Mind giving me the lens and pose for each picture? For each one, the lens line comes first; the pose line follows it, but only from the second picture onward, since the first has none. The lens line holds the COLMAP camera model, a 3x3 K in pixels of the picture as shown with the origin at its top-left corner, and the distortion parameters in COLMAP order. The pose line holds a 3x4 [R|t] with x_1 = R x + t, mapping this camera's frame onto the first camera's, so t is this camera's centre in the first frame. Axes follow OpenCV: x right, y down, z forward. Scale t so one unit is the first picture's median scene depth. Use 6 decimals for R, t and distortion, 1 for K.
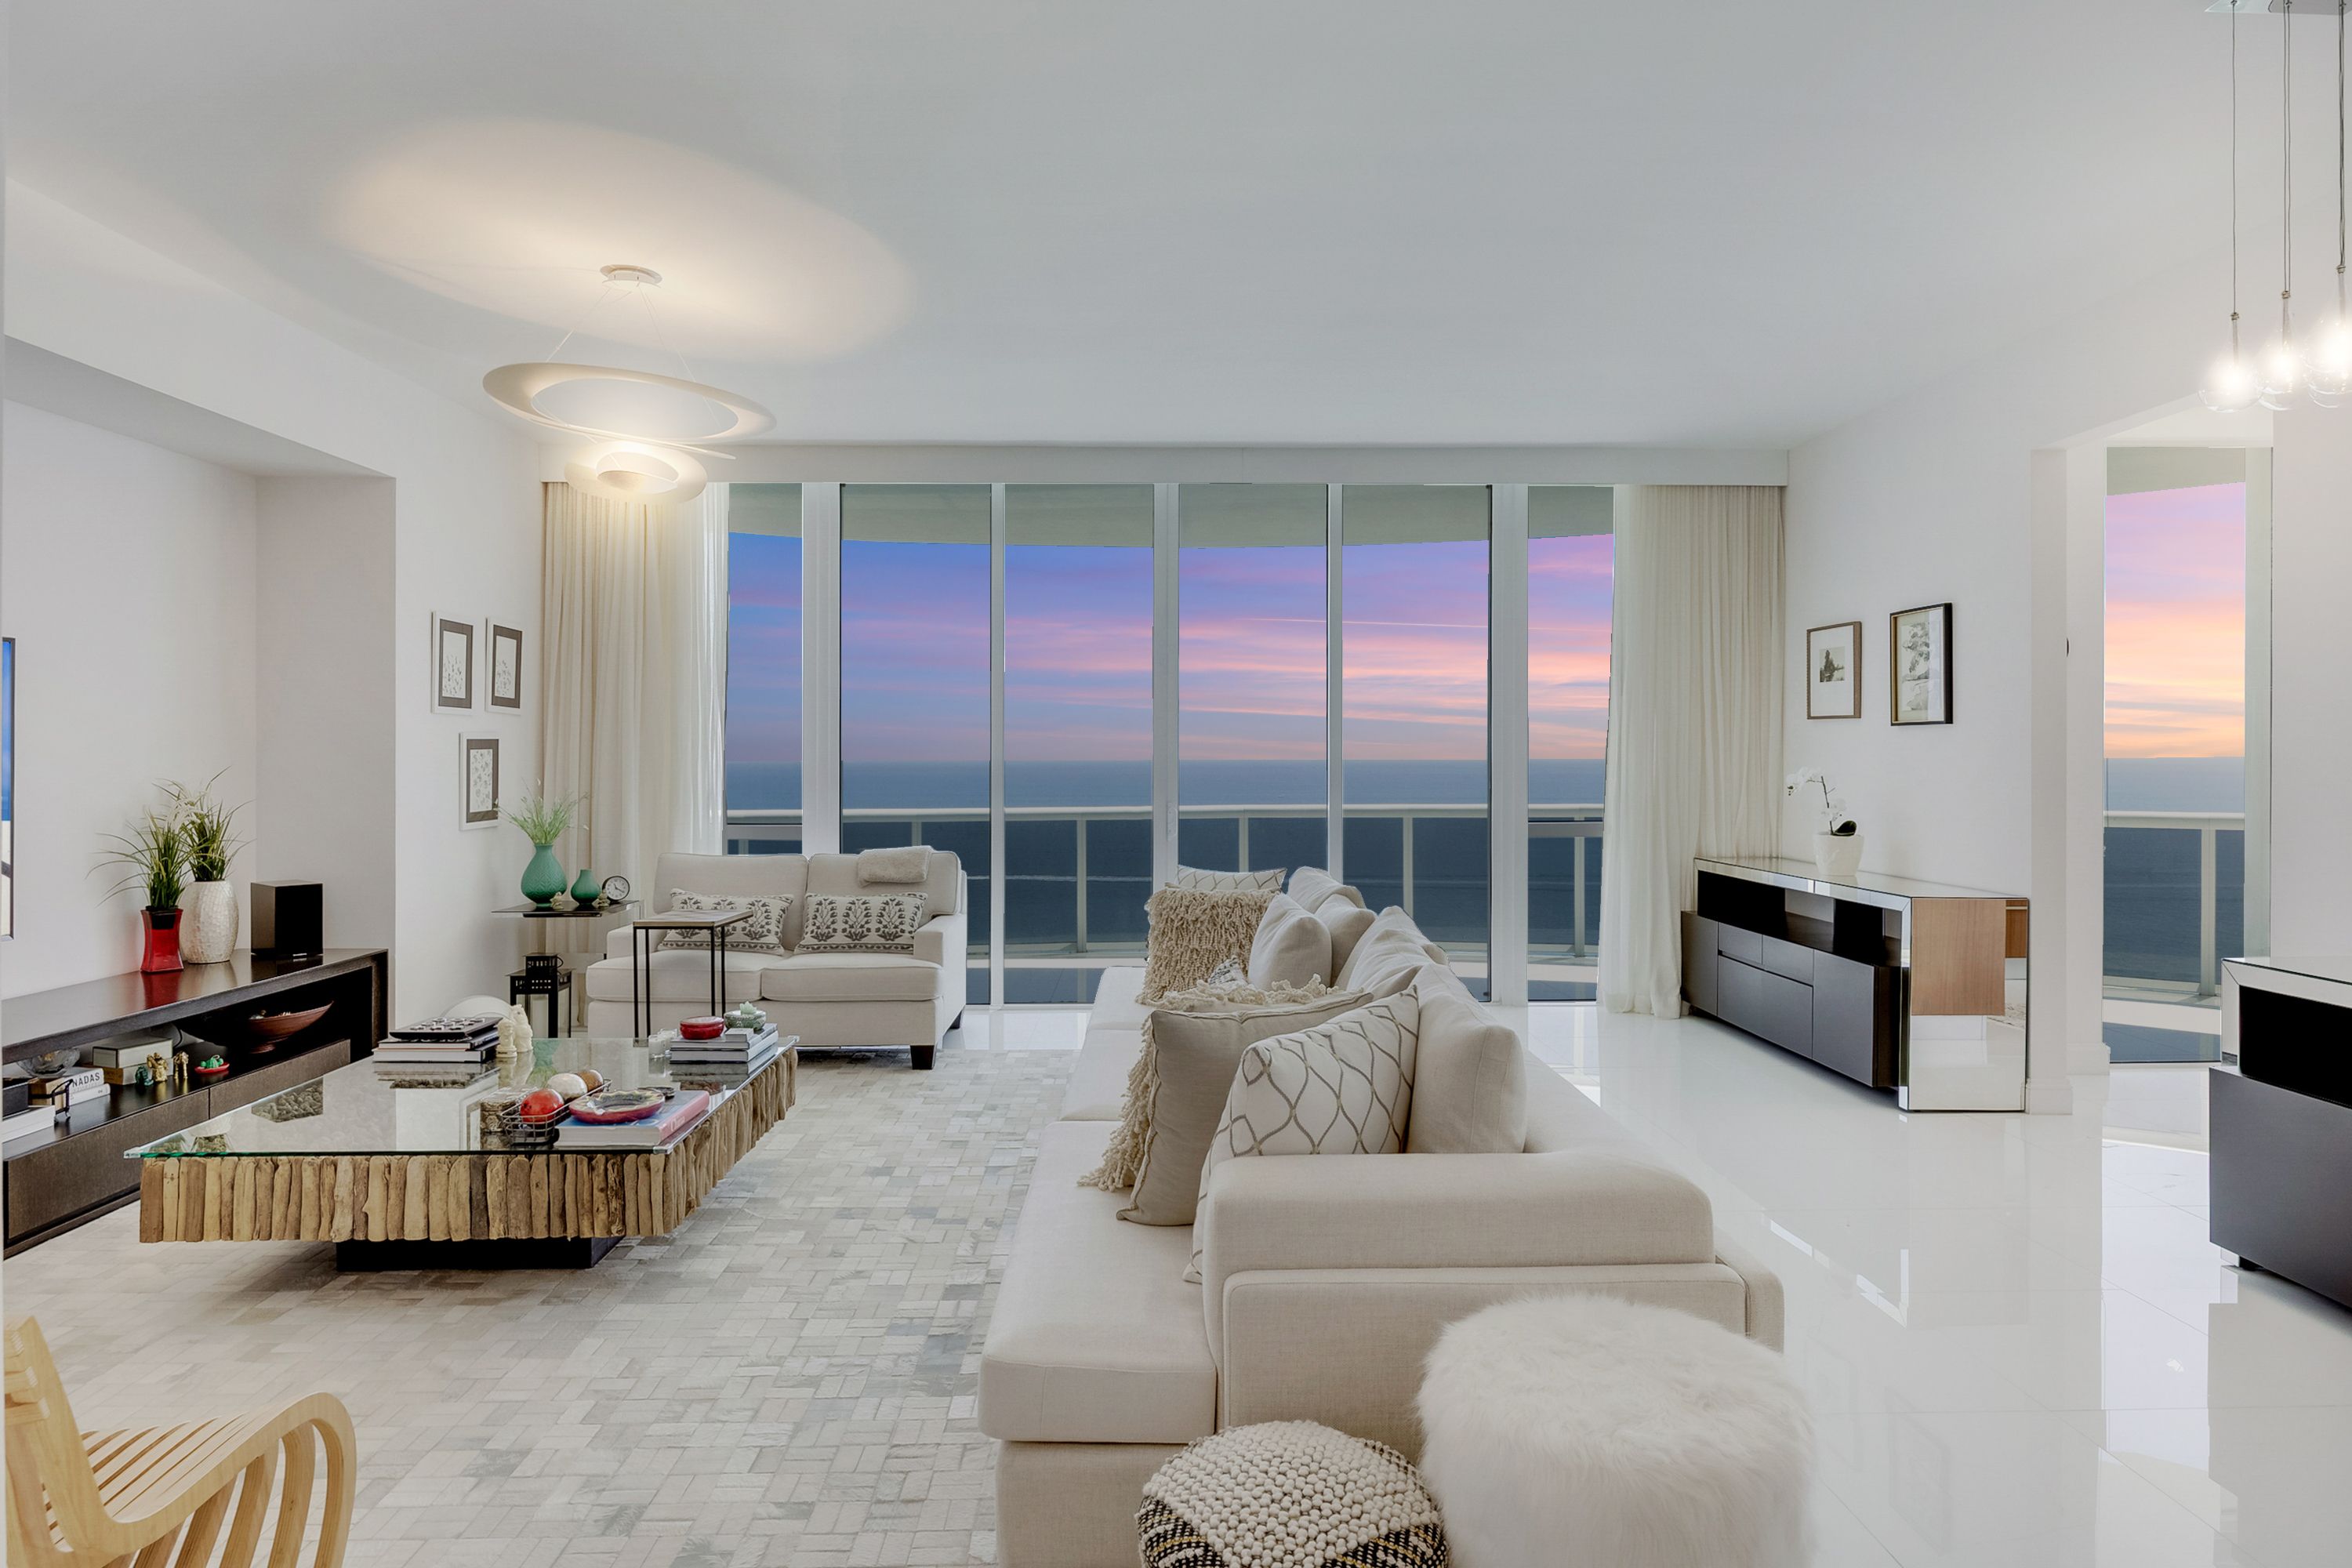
lens RADIAL K [[1330.3, 0, 1175.6], [0, 1330.3, 757.1], [0, 0, 1]] dist [-0.003900, -0.000877]
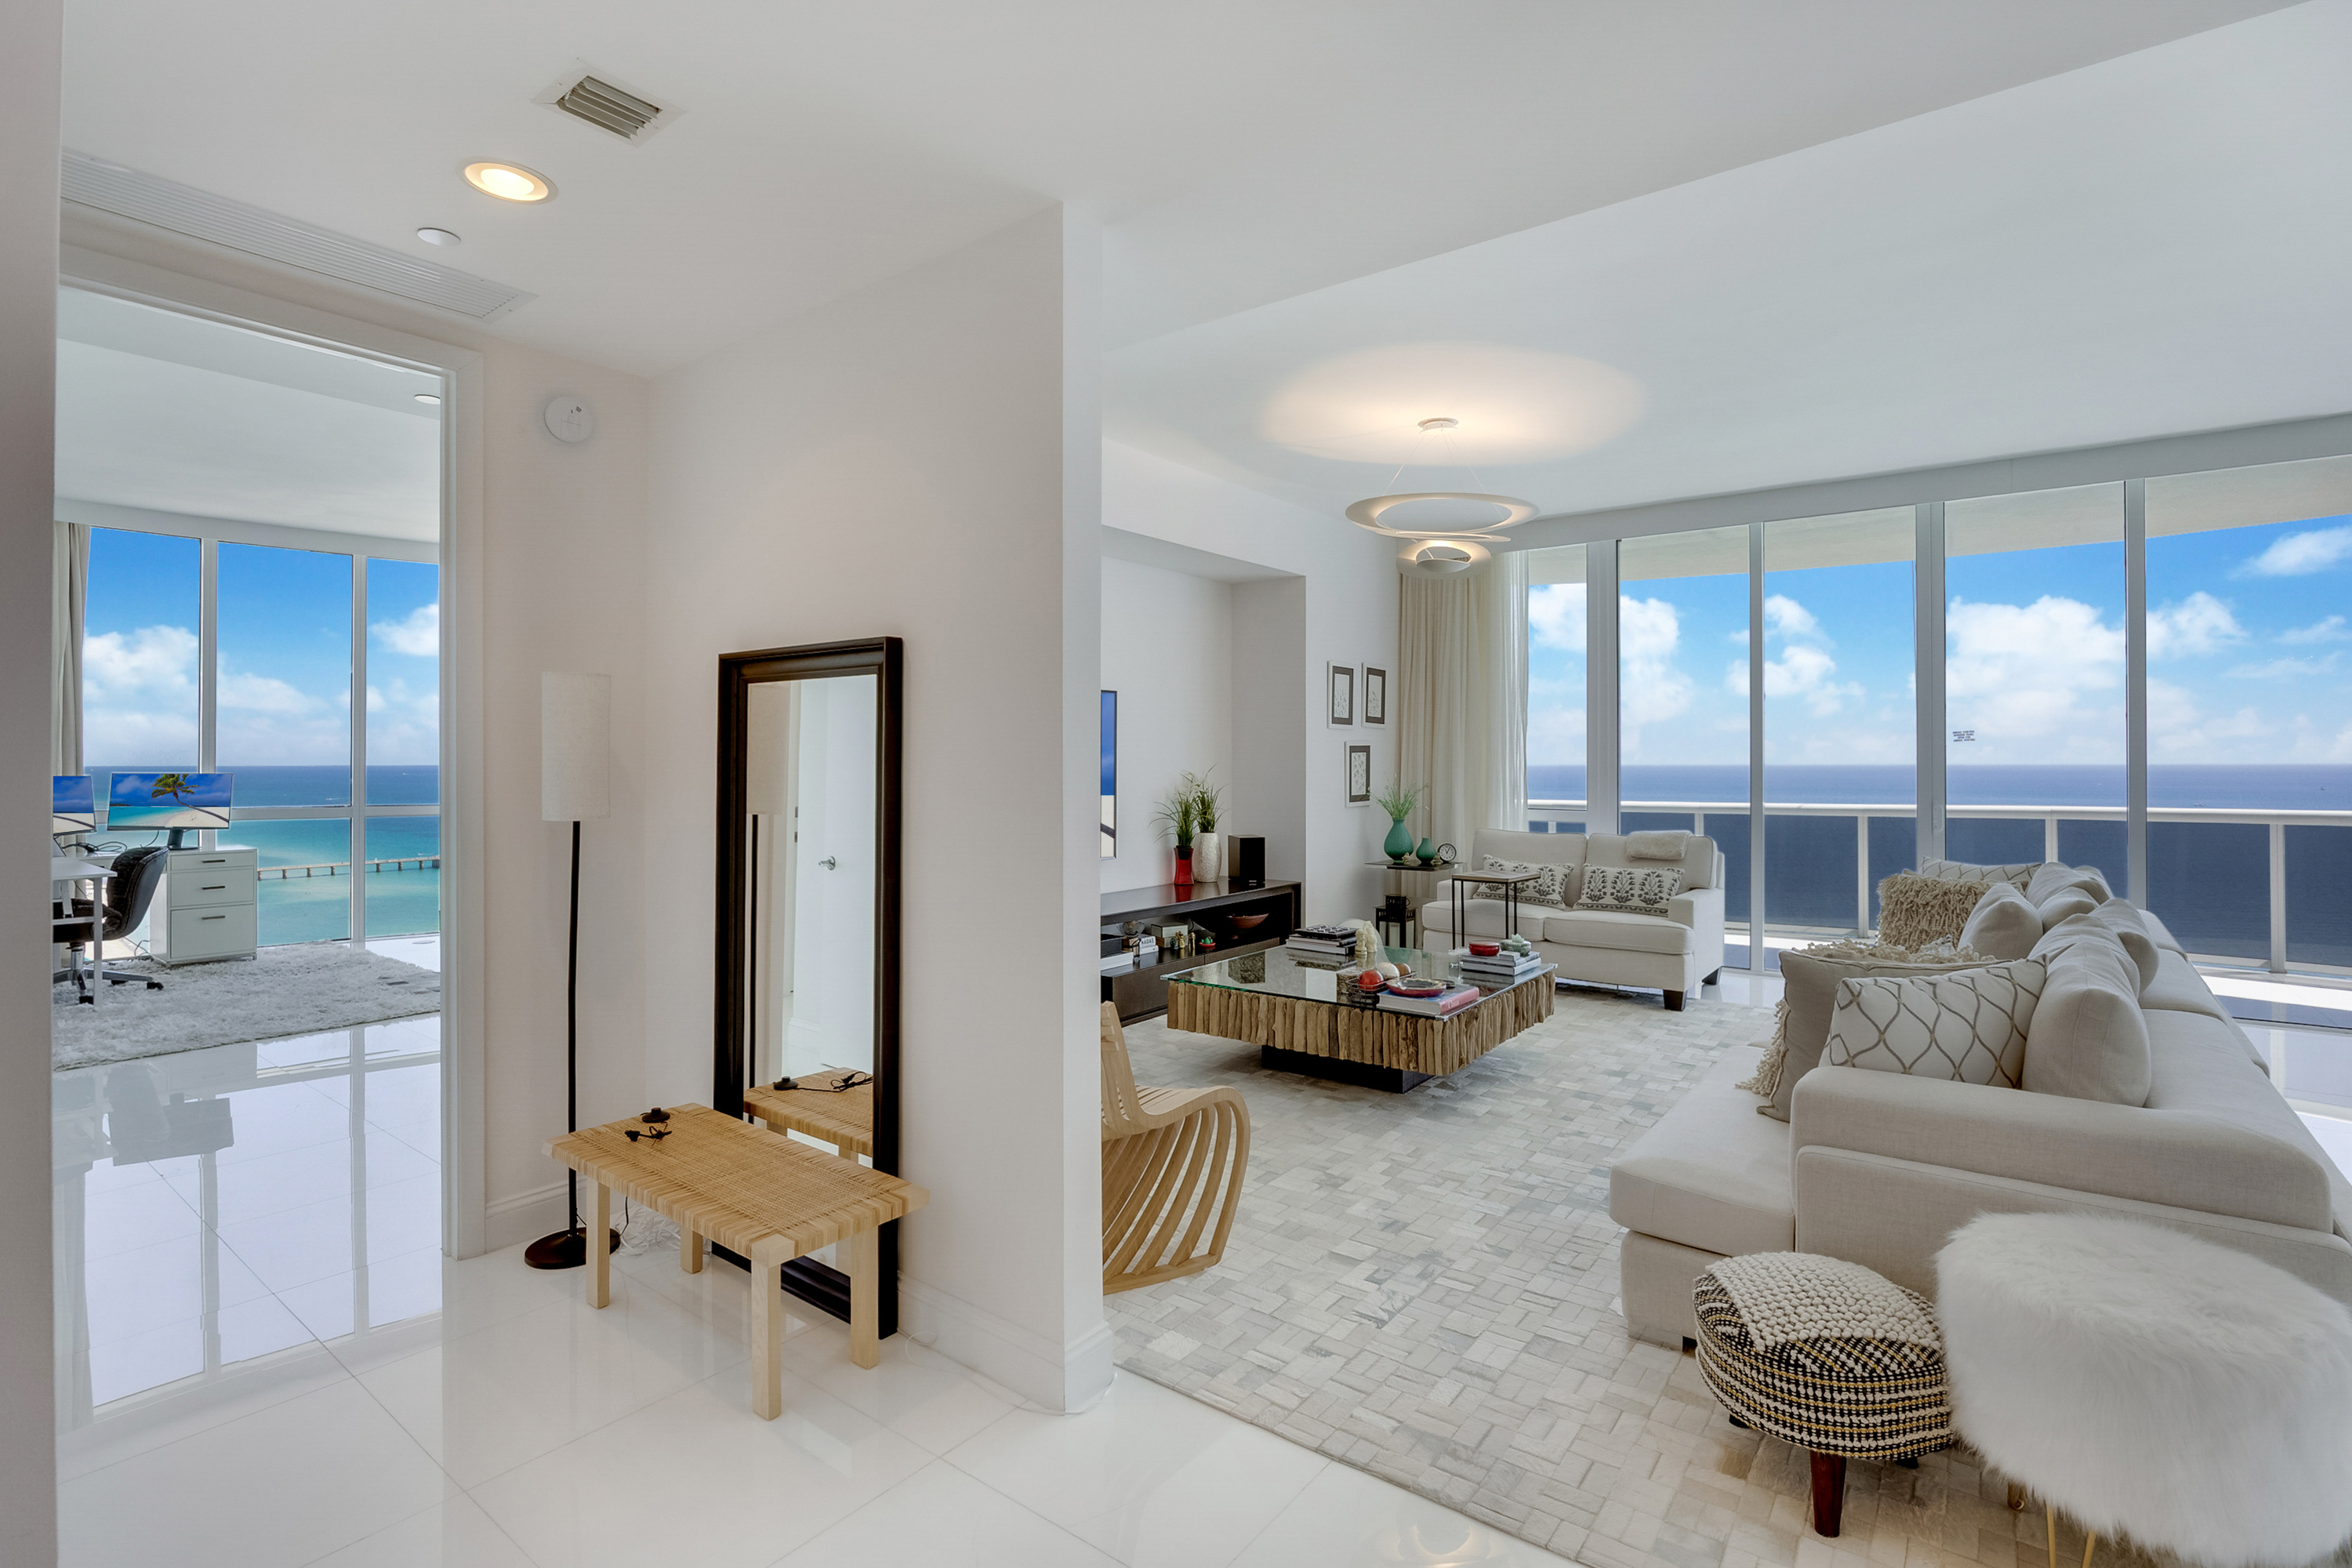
lens RADIAL K [[1108.5, 0, 1182.2], [0, 1108.5, 750.2], [0, 0, 1]] dist [0.000177, 0.000218]
pose [[0.785478, -0.005892, -0.618861, 0.118119], [-0.000138, 0.999953, -0.009695, 0.005068], [0.618889, 0.007701, 0.785441, -0.119808]]
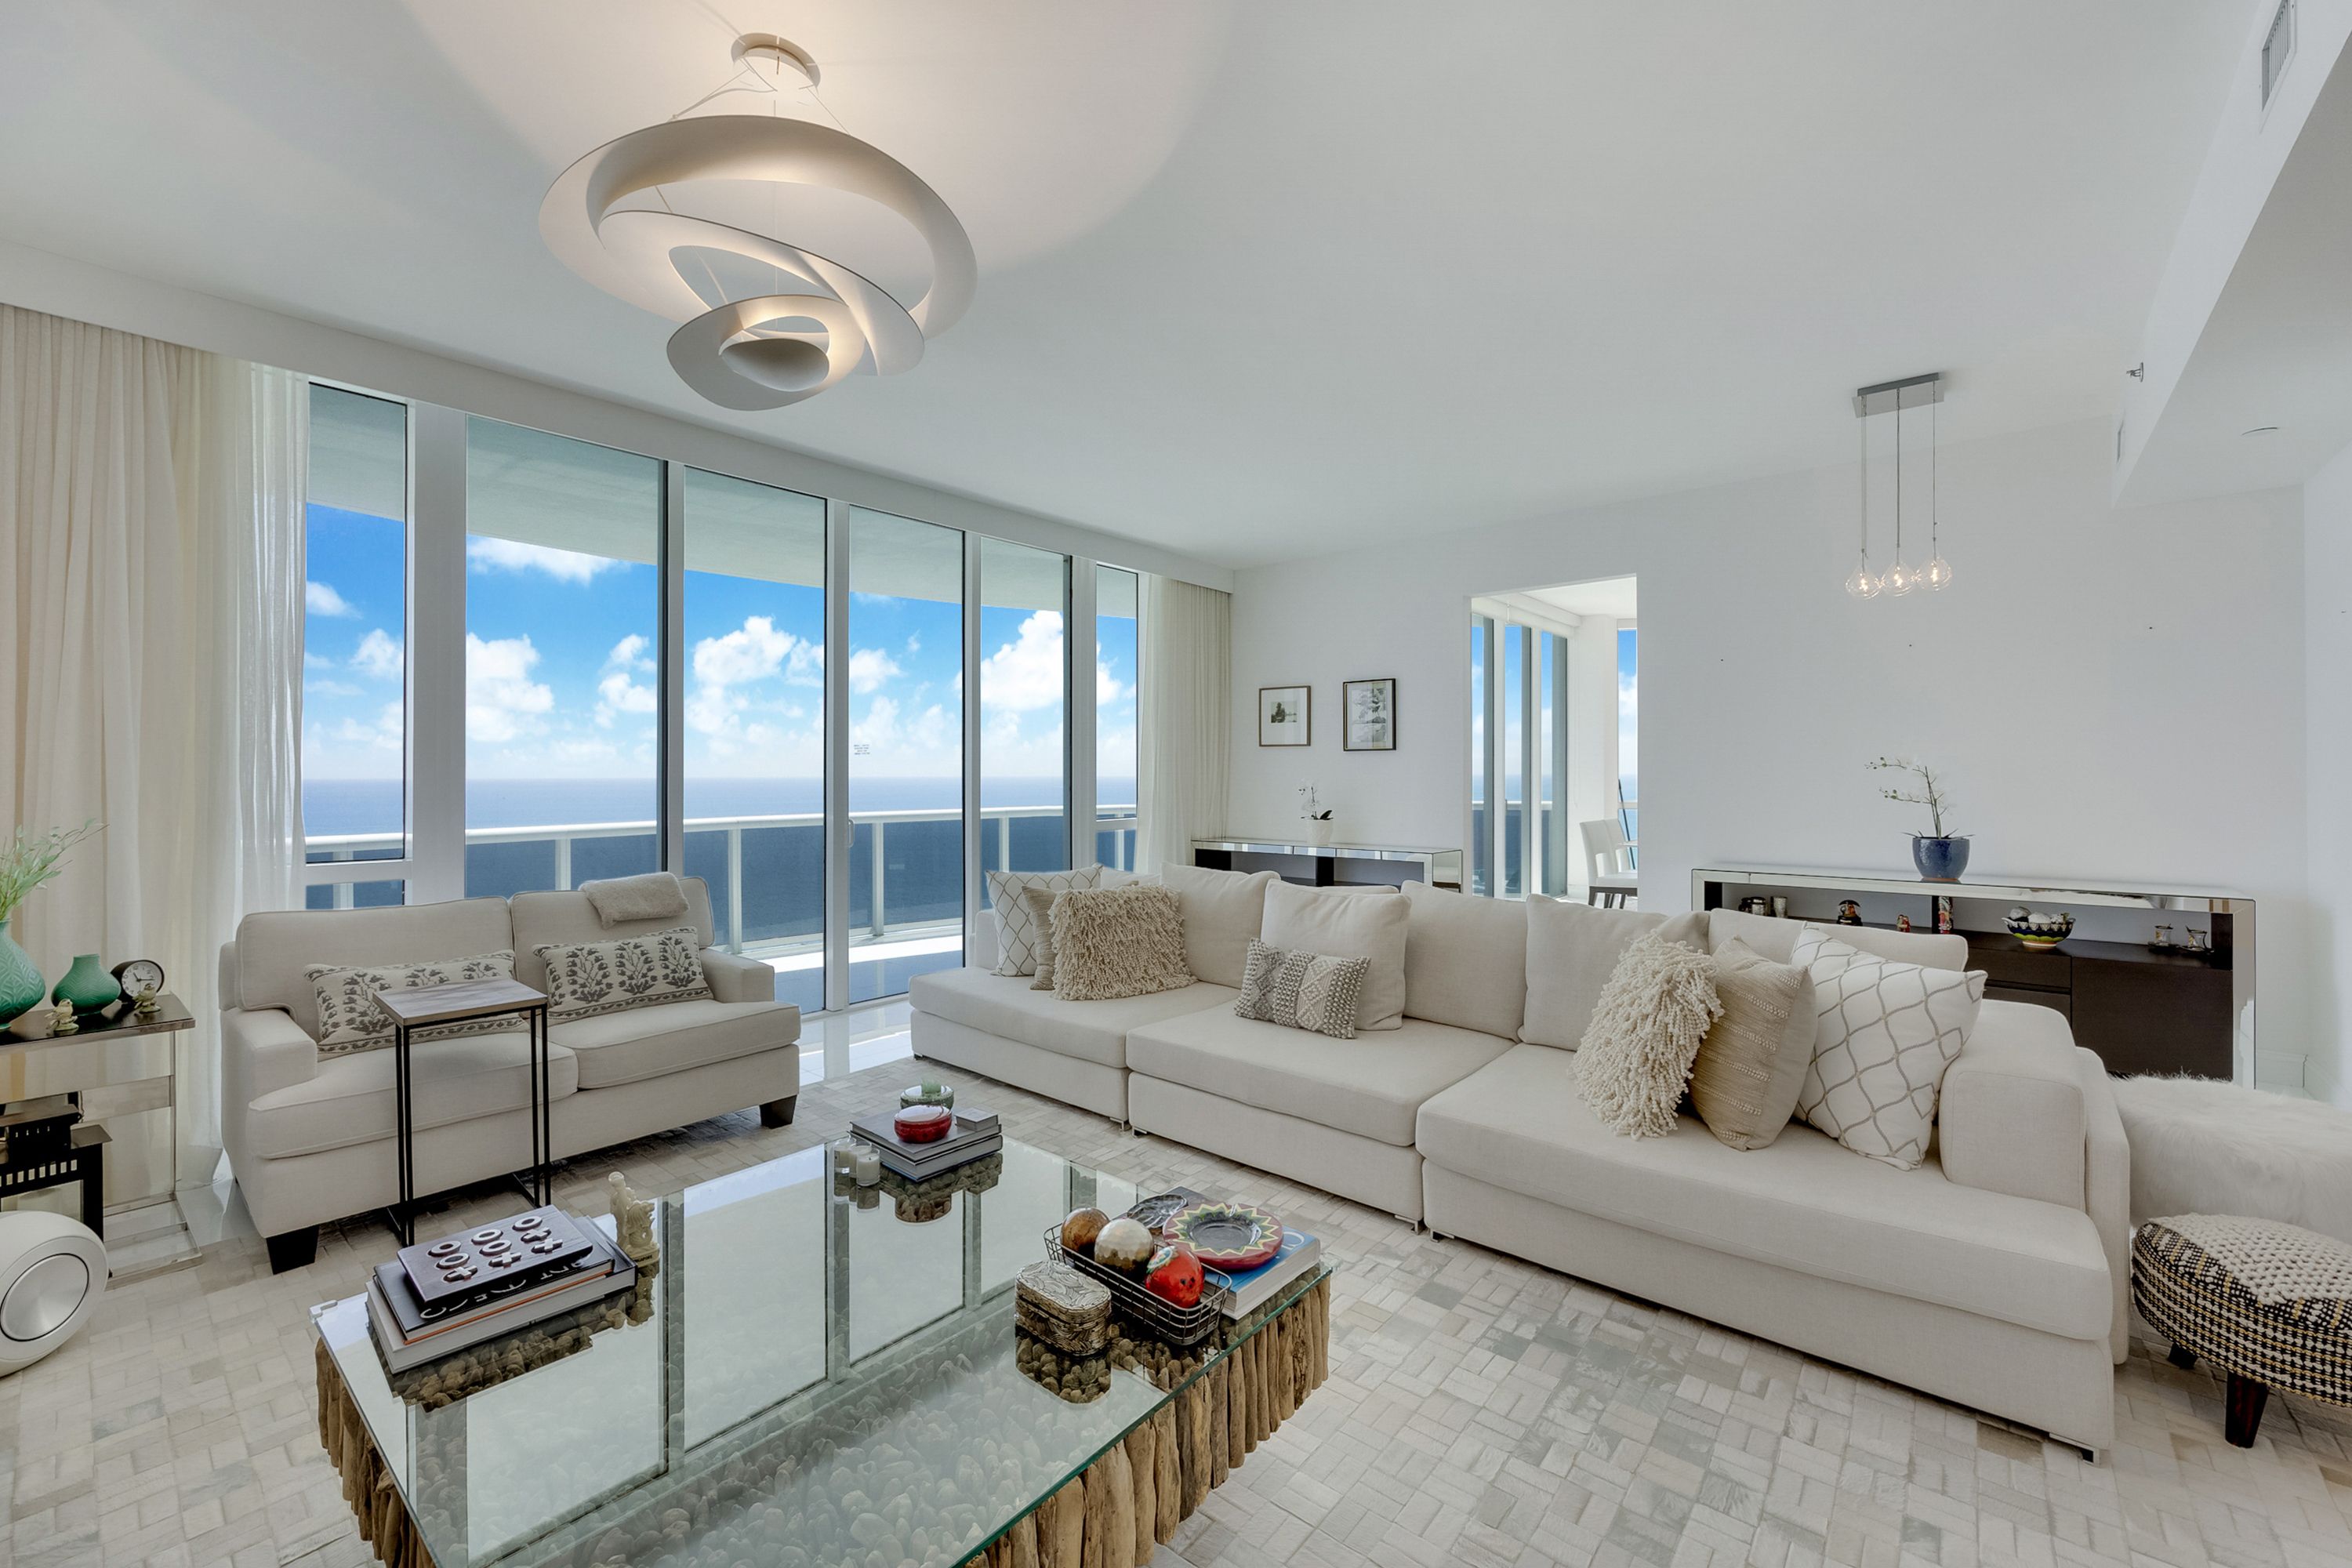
lens RADIAL K [[937.1, 0, 1176.0], [0, 937.1, 784.0], [0, 0, 1]] dist [-0.000377, 0.000174]
pose [[0.673332, -0.009215, 0.739283, -0.625062], [0.003956, 0.999953, 0.008861, 0.008216], [-0.739330, -0.003042, 0.673337, 0.525007]]
